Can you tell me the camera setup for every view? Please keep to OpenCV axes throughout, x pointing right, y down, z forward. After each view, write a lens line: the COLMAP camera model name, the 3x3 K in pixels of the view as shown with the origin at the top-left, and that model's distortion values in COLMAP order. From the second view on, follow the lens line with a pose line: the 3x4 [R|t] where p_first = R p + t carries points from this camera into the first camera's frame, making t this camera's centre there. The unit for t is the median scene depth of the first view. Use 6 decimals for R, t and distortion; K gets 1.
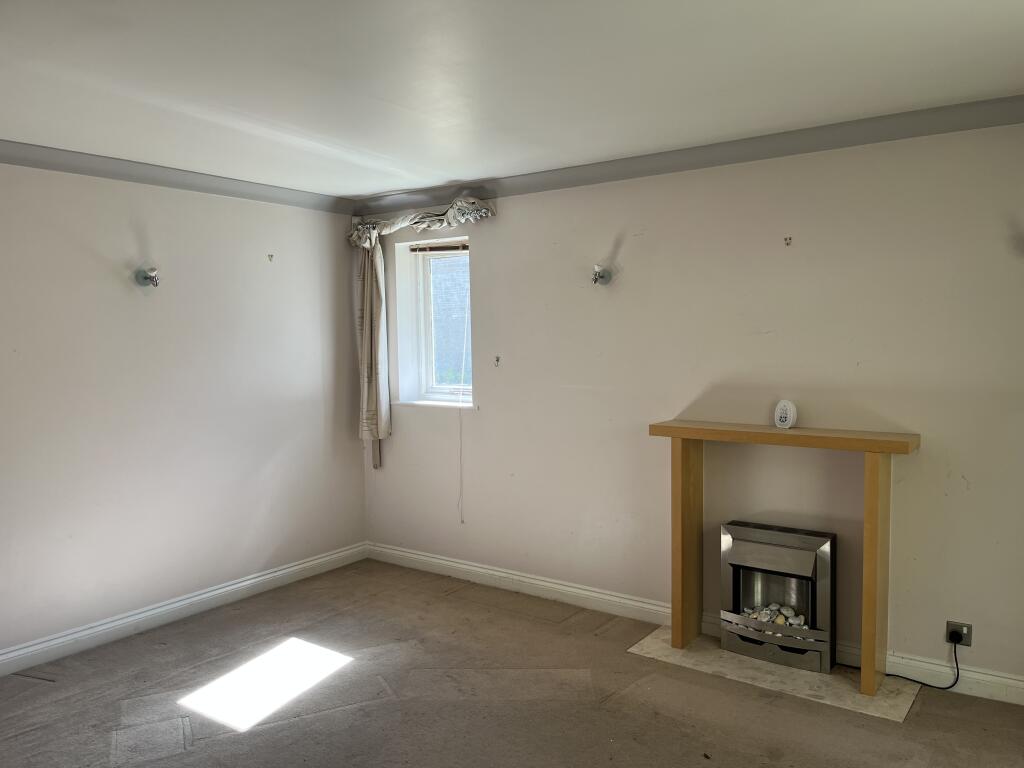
lens RADIAL K [[784.0, 0, 514.3], [0, 784.0, 387.9], [0, 0, 1]] dist [0.105033, -0.150289]
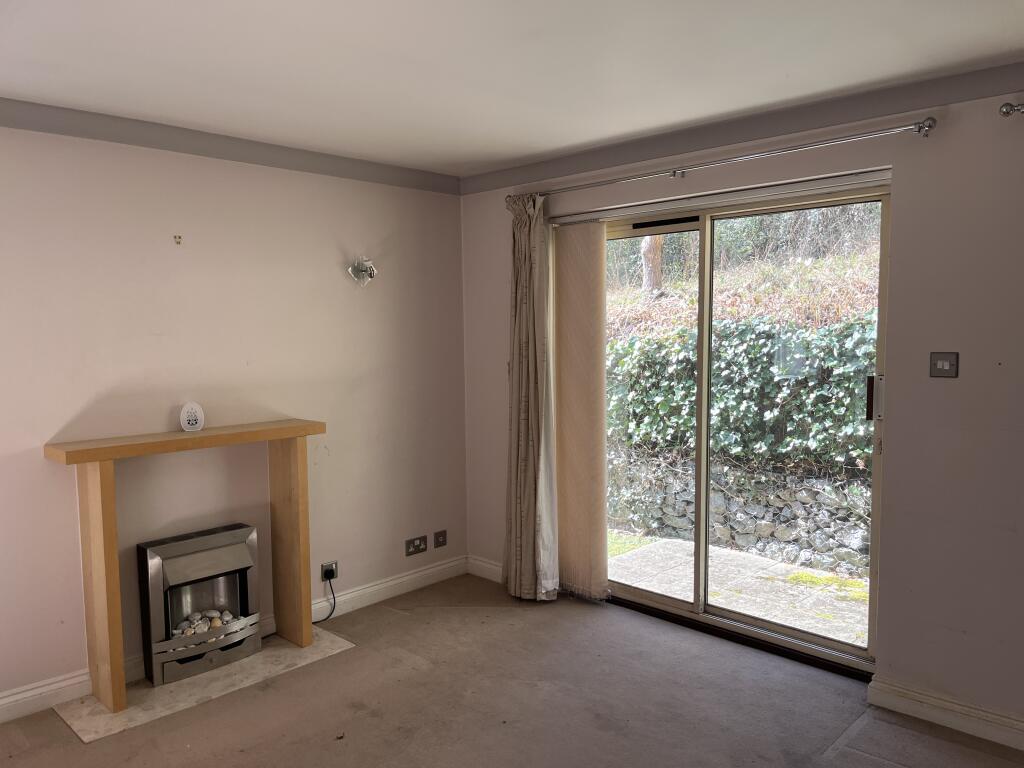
lens RADIAL K [[784.0, 0, 514.3], [0, 784.0, 387.9], [0, 0, 1]] dist [0.105033, -0.150289]
pose [[0.130810, -0.063712, 0.989358, -0.579386], [0.075167, 0.995698, 0.054182, -0.026126], [-0.988554, 0.067279, 0.135036, 0.476576]]
